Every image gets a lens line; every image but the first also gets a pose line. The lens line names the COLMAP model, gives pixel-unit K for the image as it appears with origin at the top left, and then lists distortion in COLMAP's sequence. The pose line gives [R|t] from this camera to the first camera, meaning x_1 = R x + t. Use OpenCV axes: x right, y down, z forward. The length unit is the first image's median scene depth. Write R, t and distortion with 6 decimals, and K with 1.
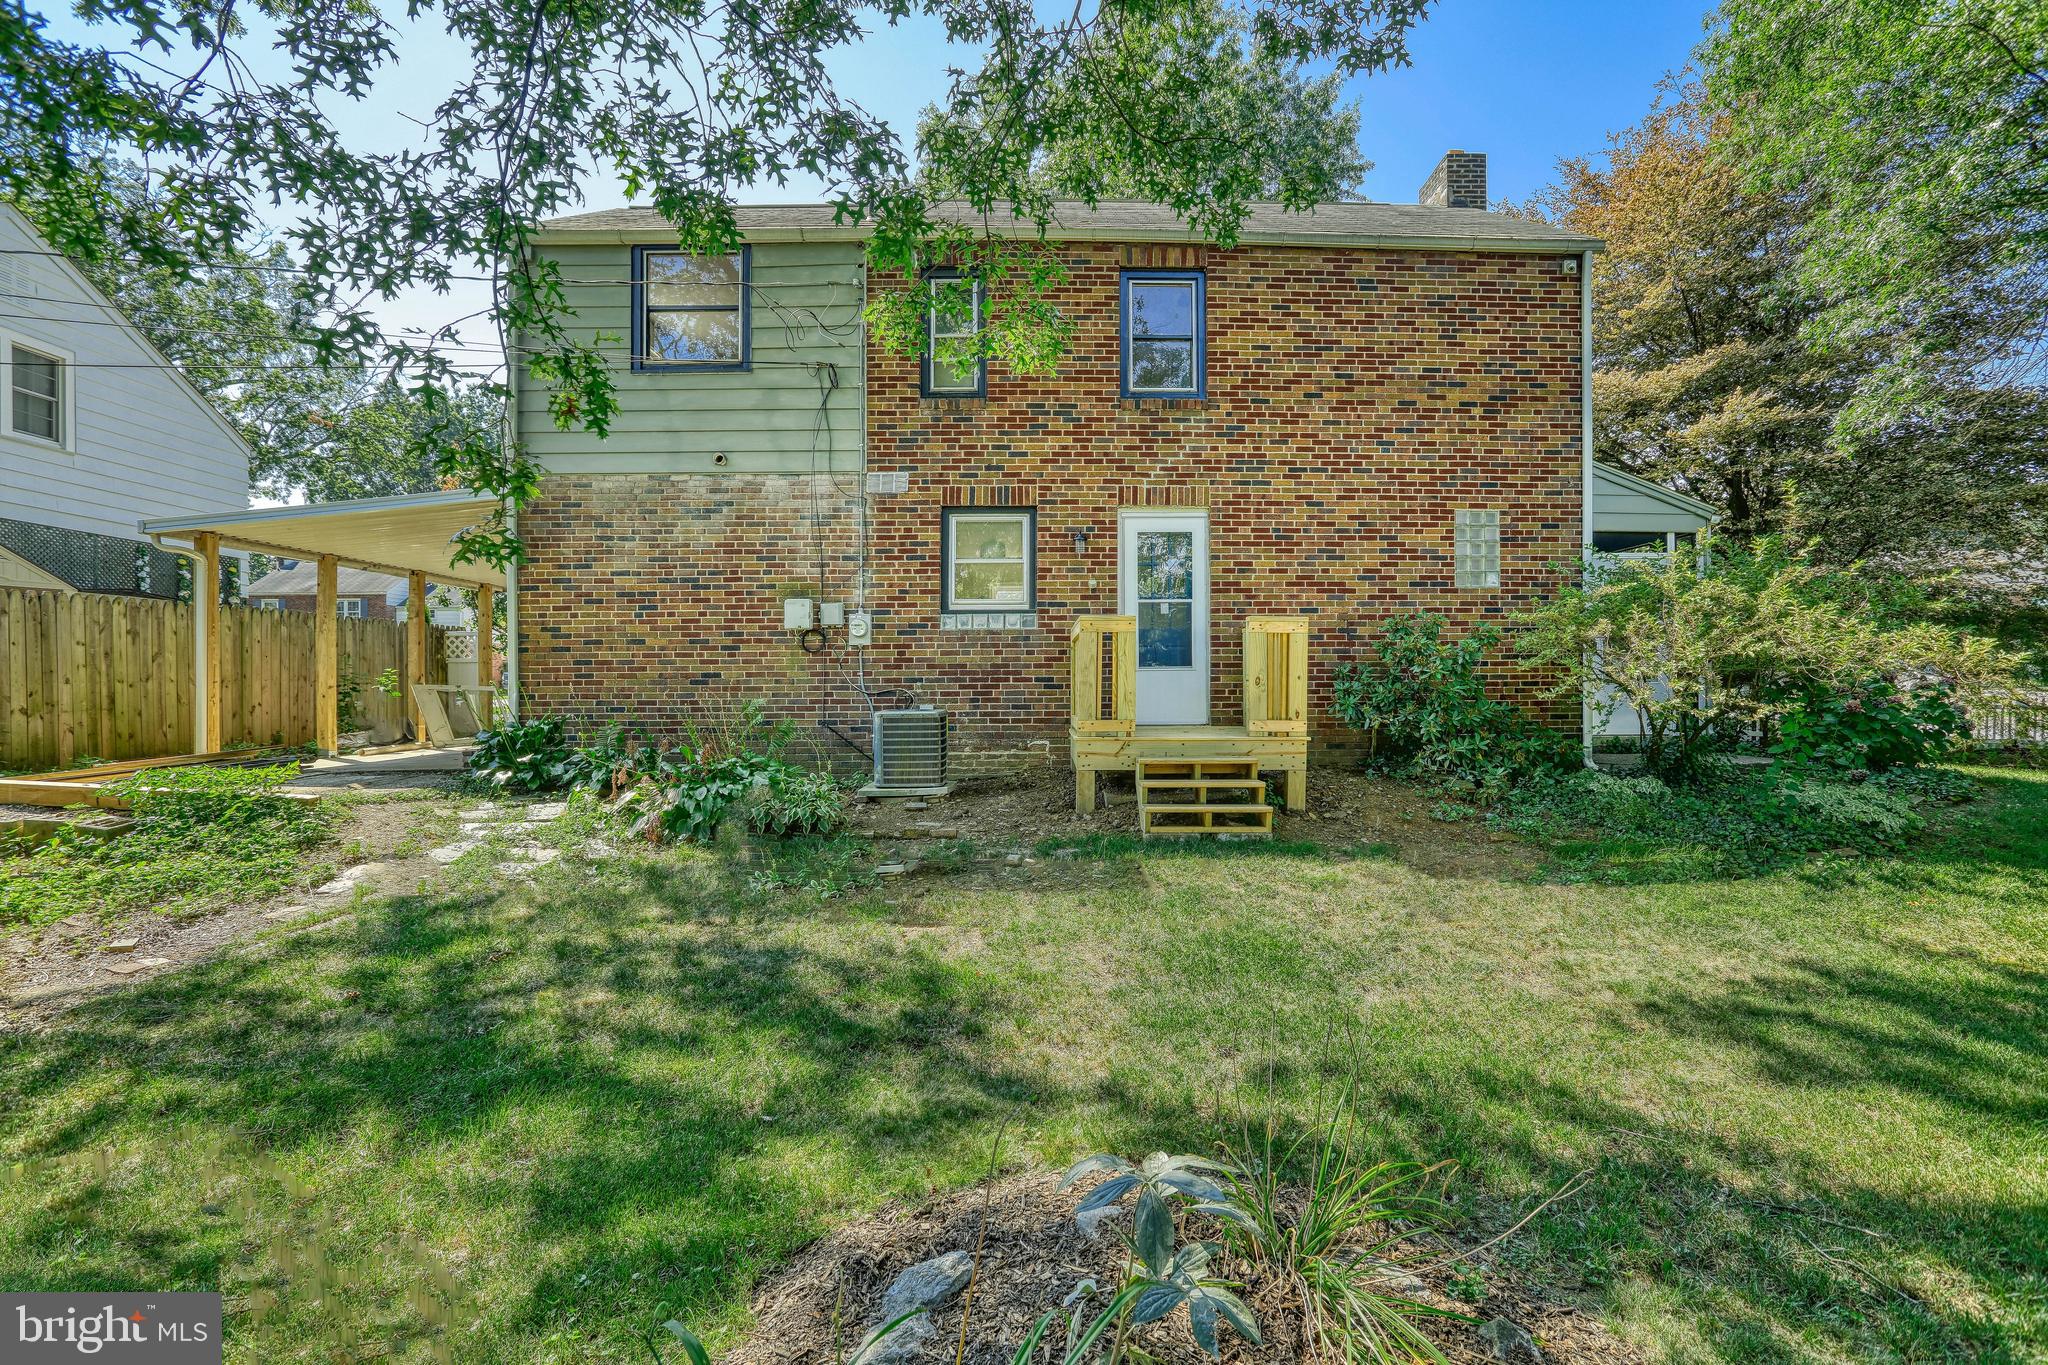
lens RADIAL K [[954.3, 0, 1033.4], [0, 954.3, 698.4], [0, 0, 1]] dist [-0.008008, 0.001837]
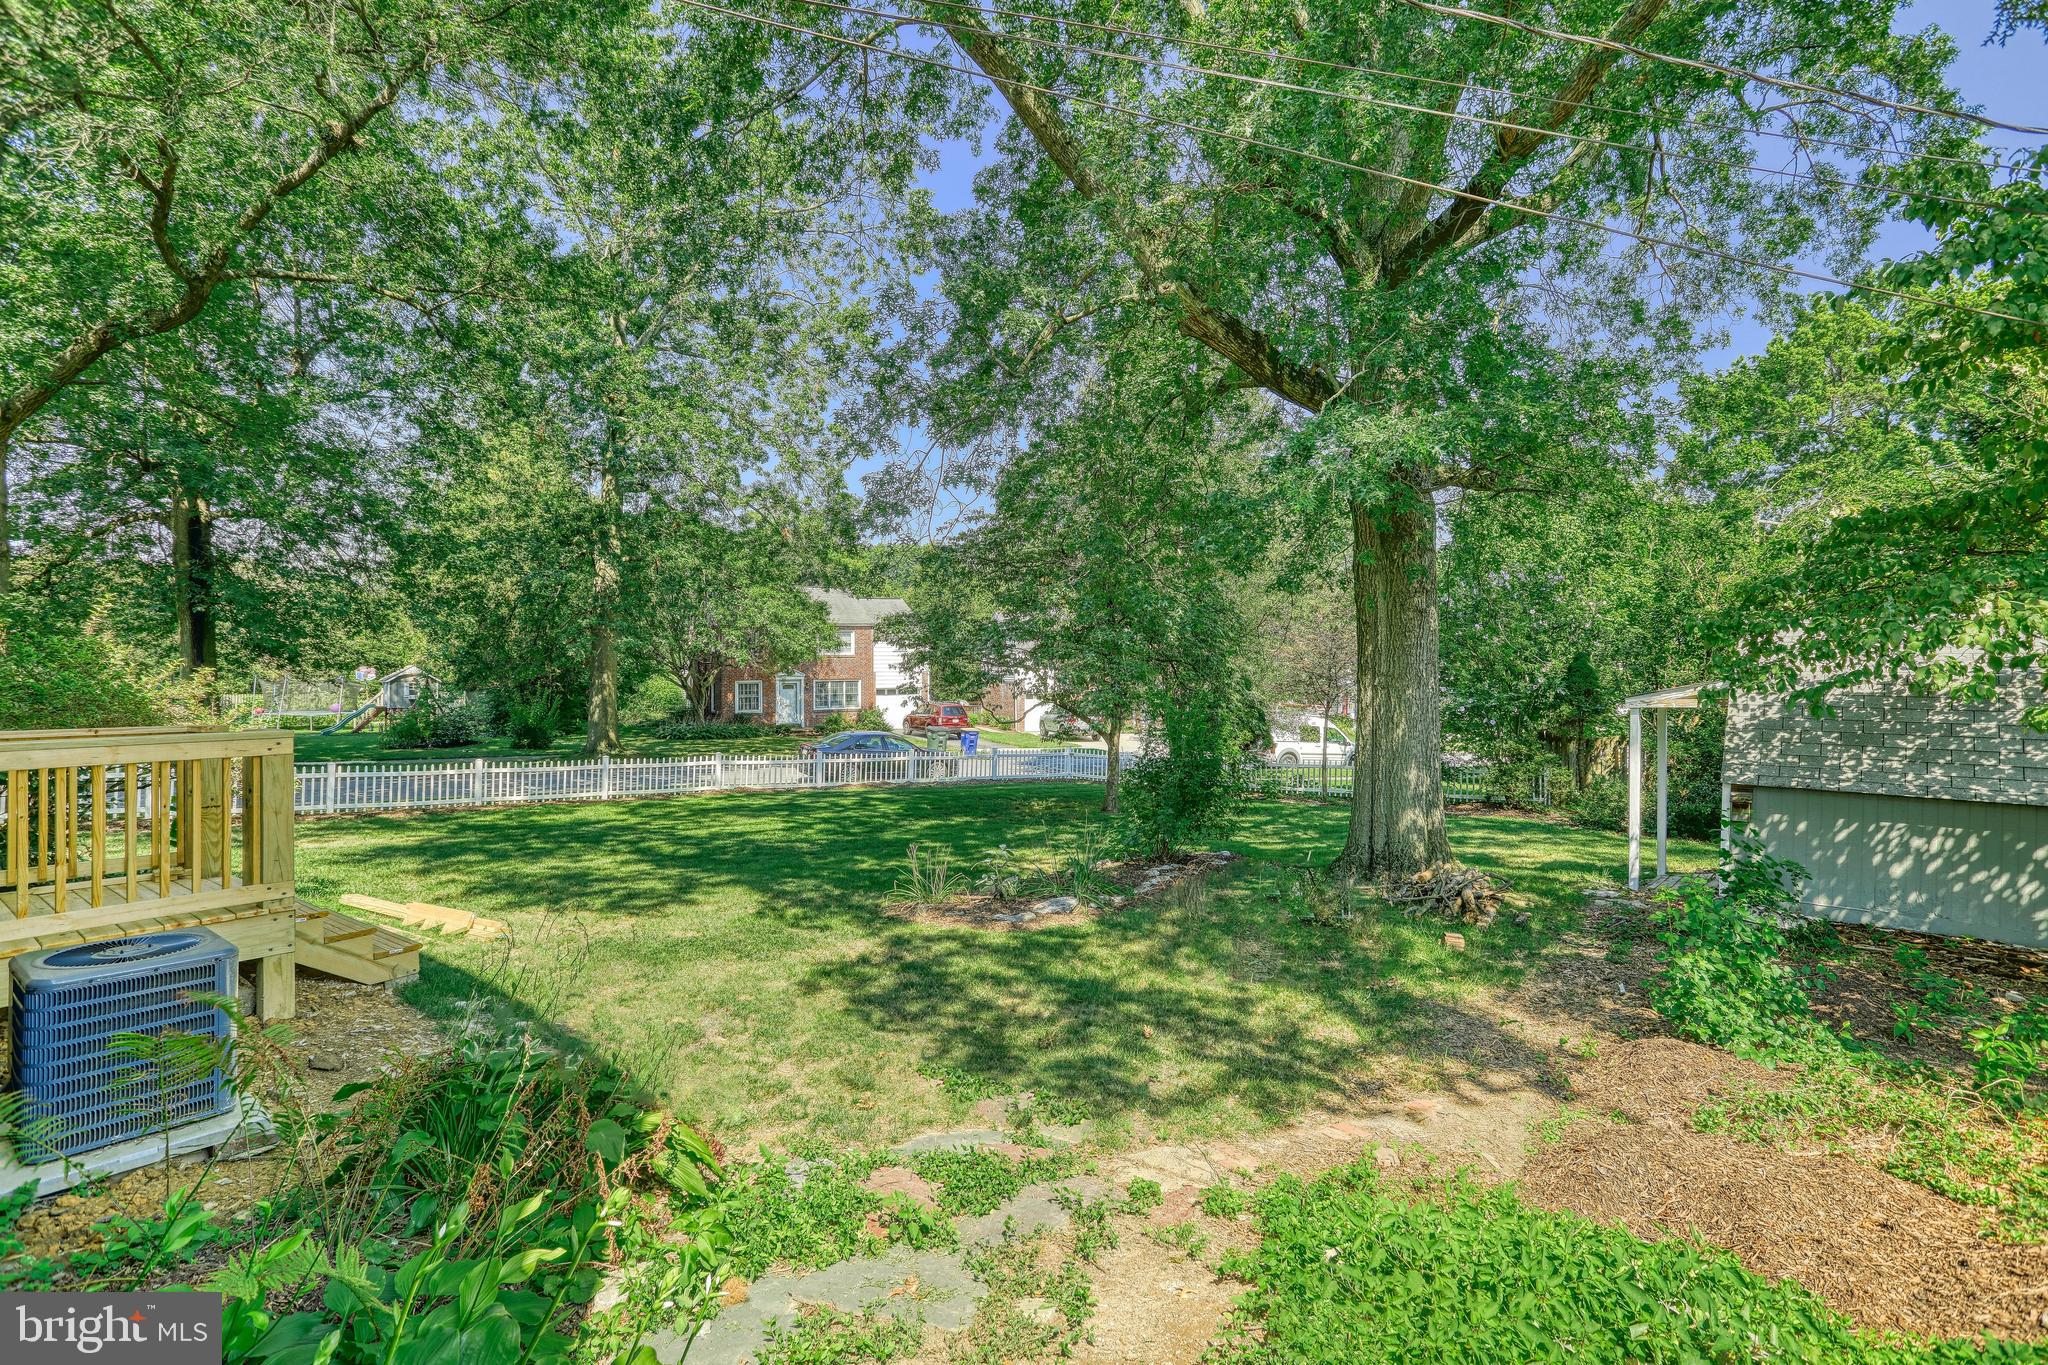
lens RADIAL K [[954.3, 0, 1031.1], [0, 954.3, 678.6], [0, 0, 1]] dist [-0.008008, 0.001837]
pose [[-0.776000, -0.004306, 0.630718, -0.915137], [0.012909, 0.999659, 0.022707, -0.151139], [-0.630601, 0.025762, -0.775680, 1.351051]]
